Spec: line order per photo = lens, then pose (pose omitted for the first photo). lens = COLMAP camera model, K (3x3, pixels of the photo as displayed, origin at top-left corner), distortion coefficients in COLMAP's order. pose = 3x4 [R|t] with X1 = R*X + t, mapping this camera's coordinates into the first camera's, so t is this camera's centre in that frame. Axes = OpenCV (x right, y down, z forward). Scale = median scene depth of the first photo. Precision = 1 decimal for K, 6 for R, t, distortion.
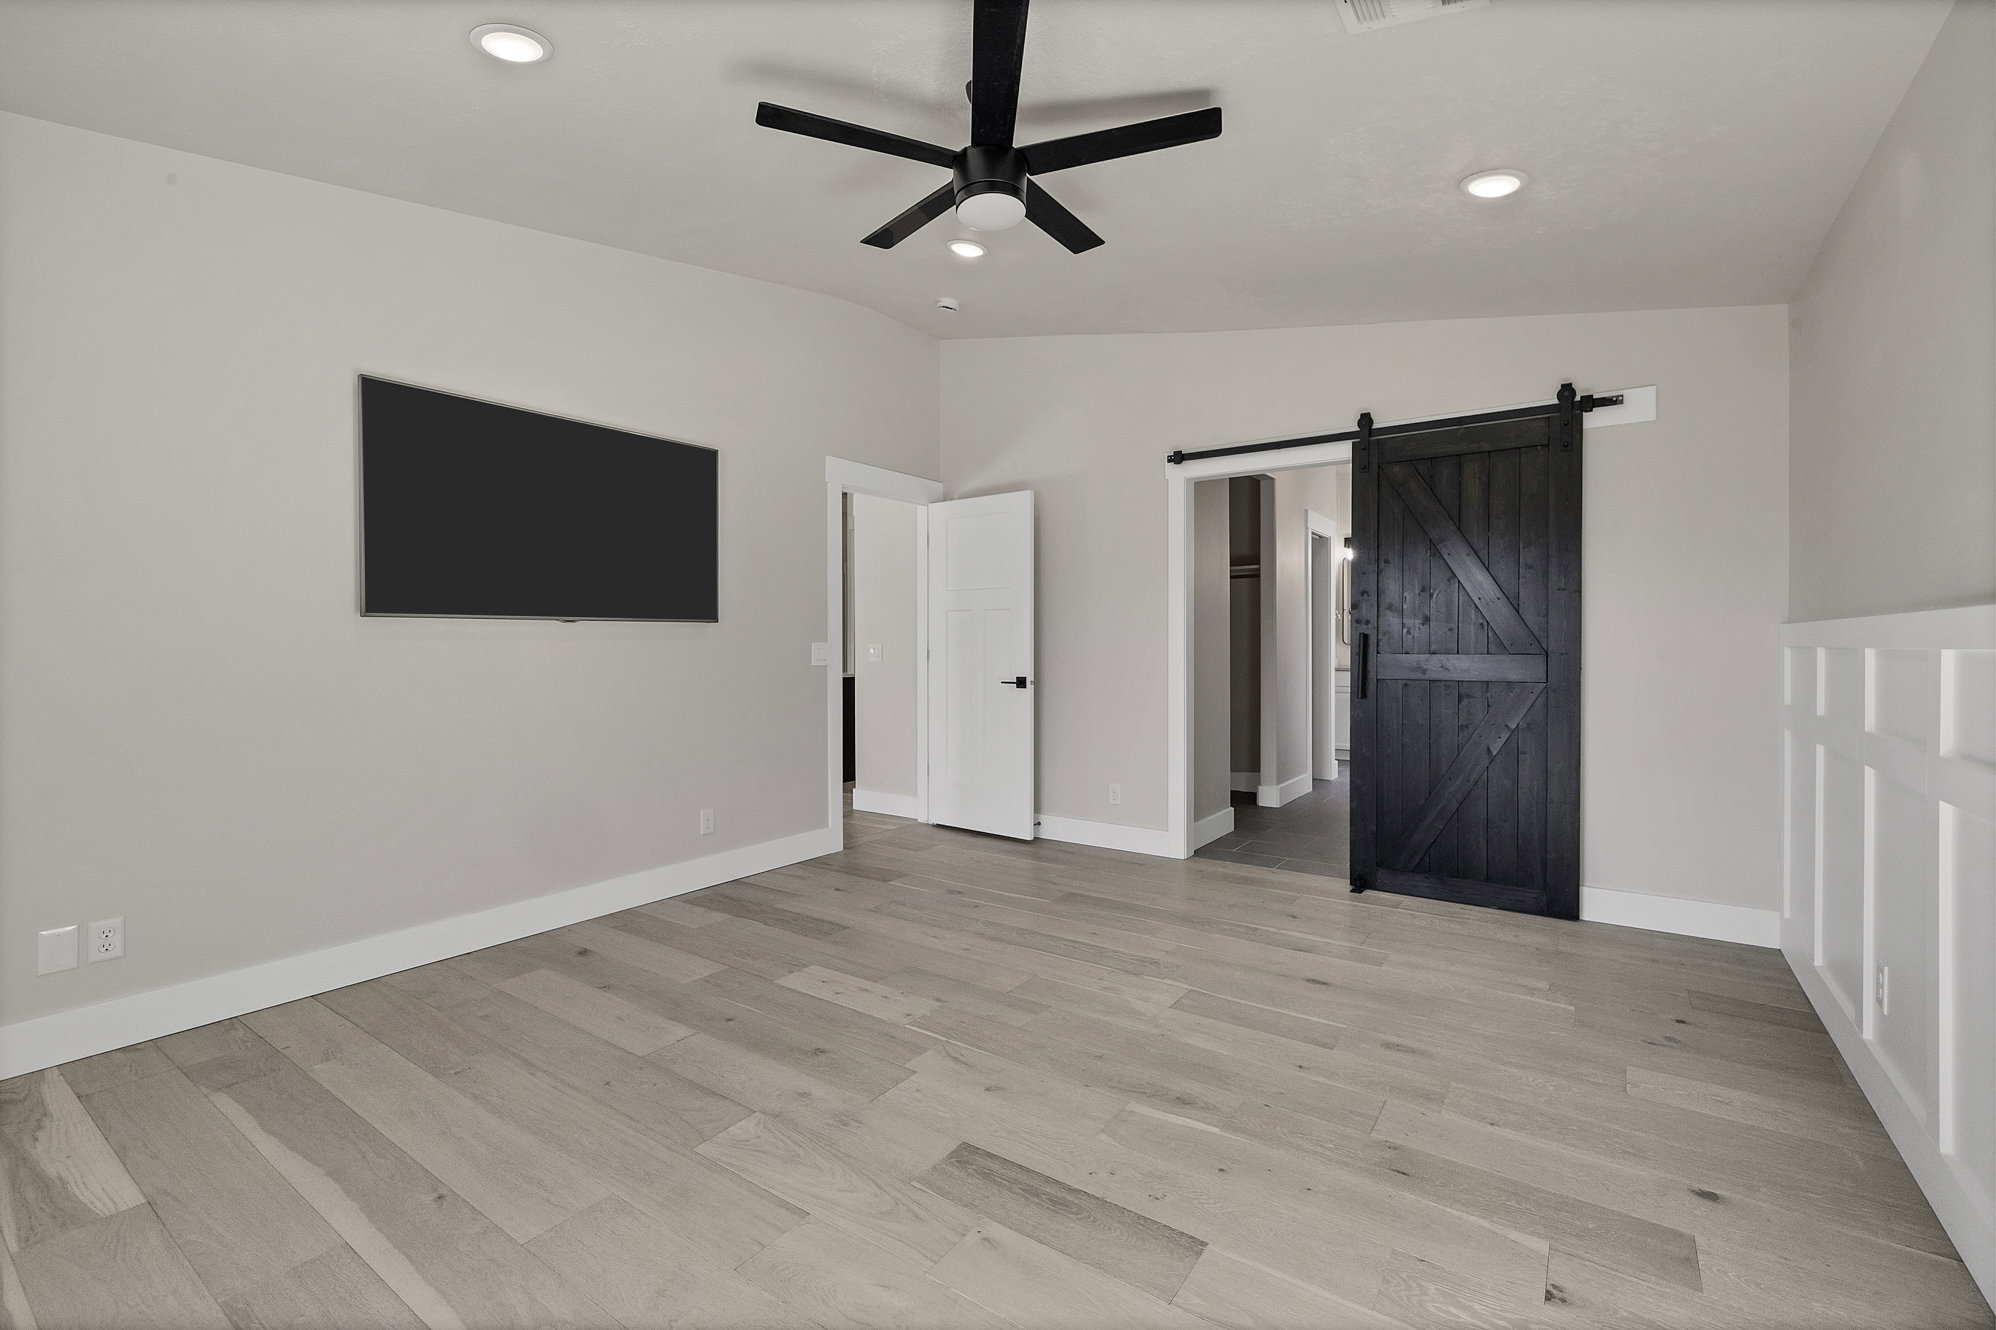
lens RADIAL K [[863.8, 0, 995.8], [0, 863.8, 665.4], [0, 0, 1]] dist [0.003592, 0.000337]
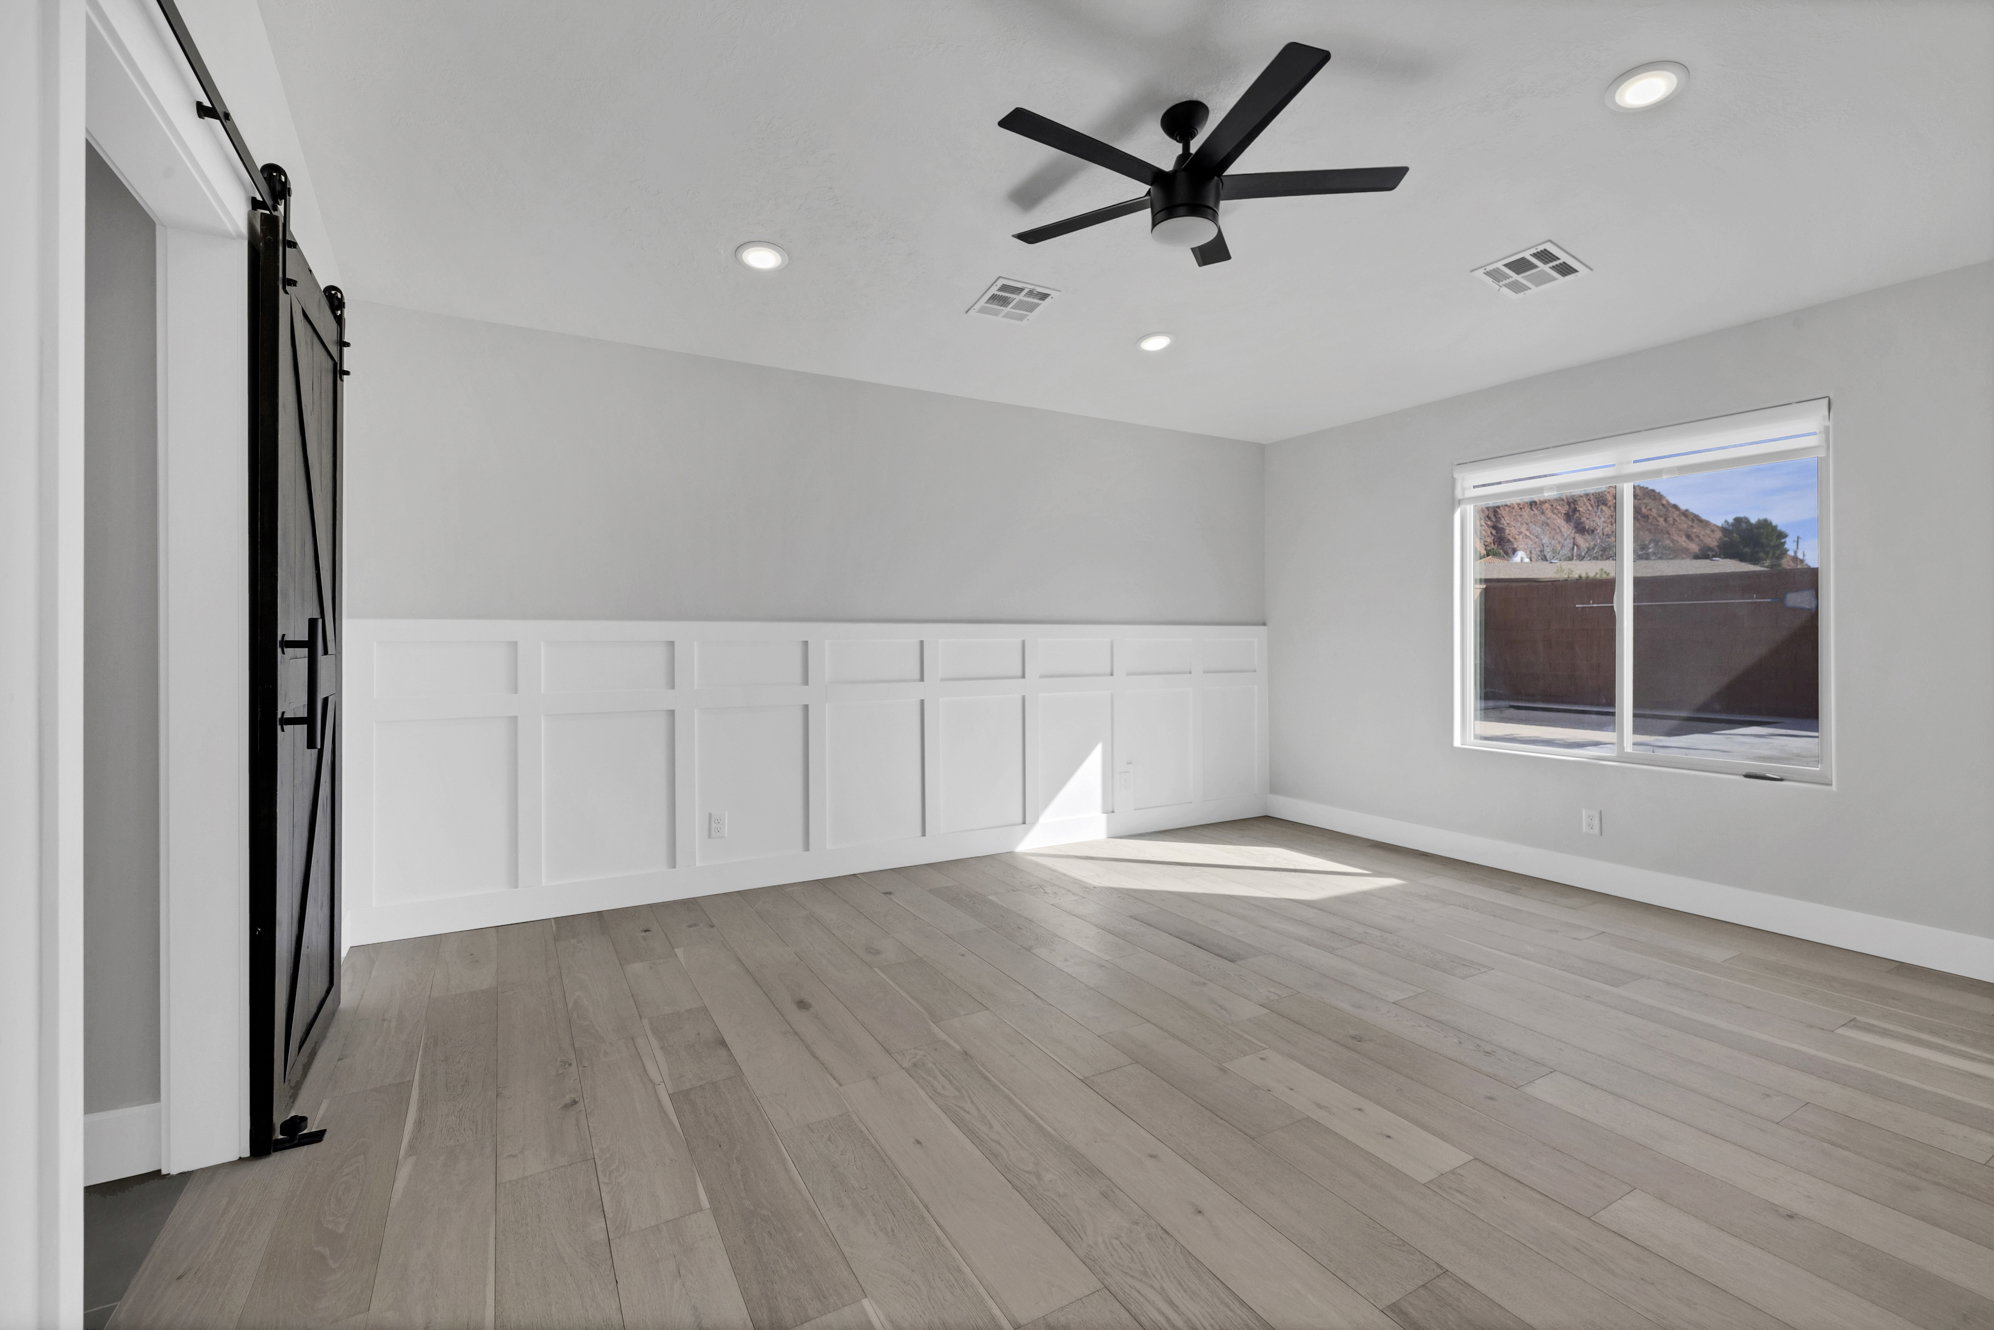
lens RADIAL K [[862.9, 0, 1002.1], [0, 862.9, 645.0], [0, 0, 1]] dist [0.003592, 0.000337]
pose [[-0.910858, 0.006276, 0.412672, -0.207972], [0.007092, 0.999975, 0.000446, -0.021799], [-0.412659, 0.003333, -0.910880, 1.769638]]
